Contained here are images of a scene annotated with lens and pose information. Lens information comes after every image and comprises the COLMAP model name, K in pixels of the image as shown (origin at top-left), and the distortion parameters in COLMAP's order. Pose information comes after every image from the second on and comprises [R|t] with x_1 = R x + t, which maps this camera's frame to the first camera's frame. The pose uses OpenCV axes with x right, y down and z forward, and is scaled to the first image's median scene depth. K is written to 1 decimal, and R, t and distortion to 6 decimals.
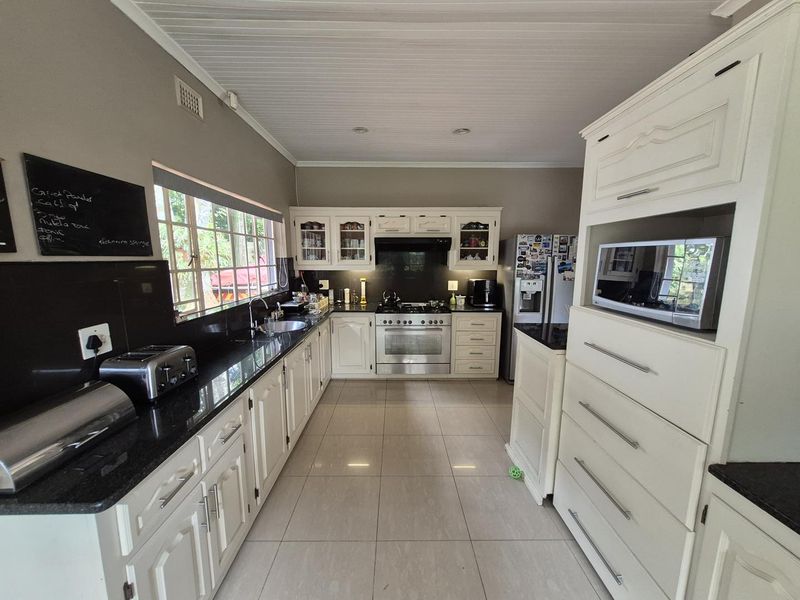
lens RADIAL K [[311.9, 0, 398.7], [0, 311.9, 305.7], [0, 0, 1]] dist [0.000658, 0.000031]
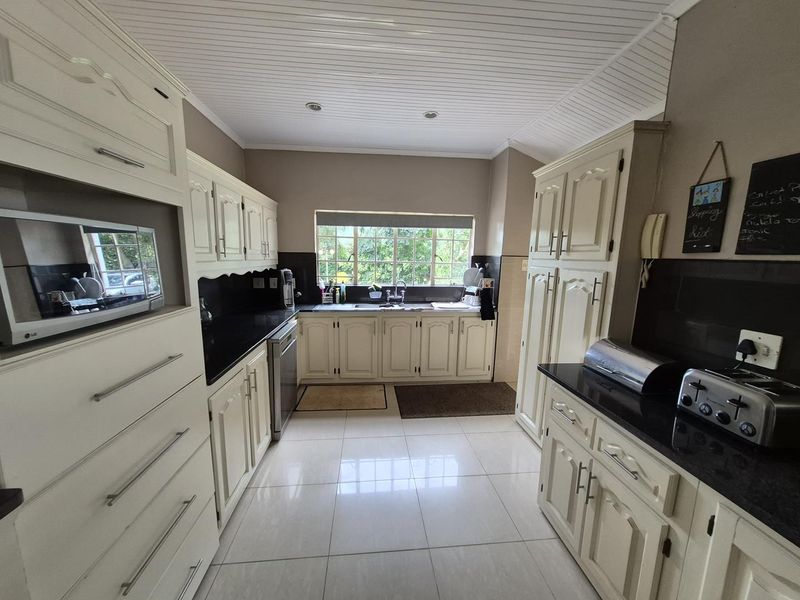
lens RADIAL K [[311.9, 0, 398.7], [0, 311.9, 305.7], [0, 0, 1]] dist [0.000658, 0.000031]
pose [[-0.996406, -0.005115, -0.084556, 0.139437], [-0.031238, 0.950015, 0.310639, -0.246729], [0.078741, 0.312163, -0.946760, 1.687265]]
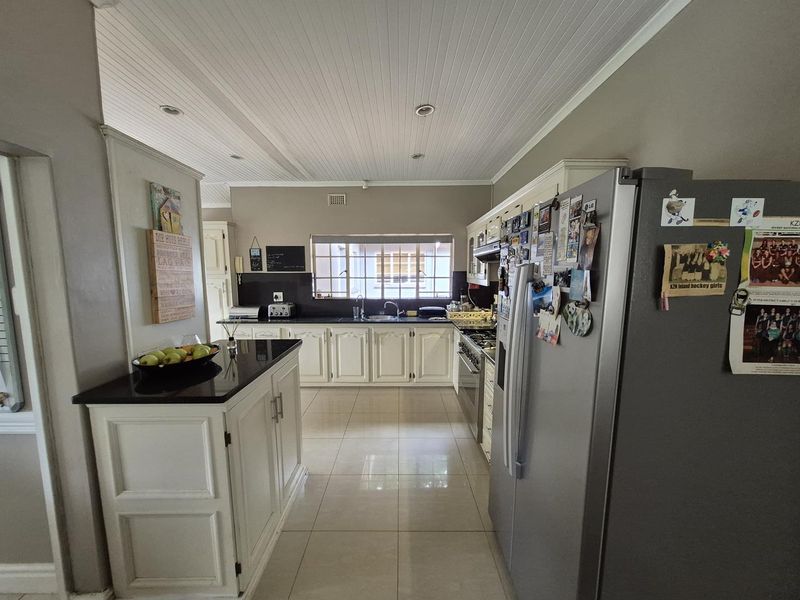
lens RADIAL K [[311.9, 0, 398.7], [0, 311.9, 305.7], [0, 0, 1]] dist [0.000658, 0.000031]
pose [[-0.011311, 0.107573, -0.994133, 2.266965], [-0.152539, 0.982375, 0.108036, -0.340185], [0.988233, 0.152866, 0.005297, 2.205483]]
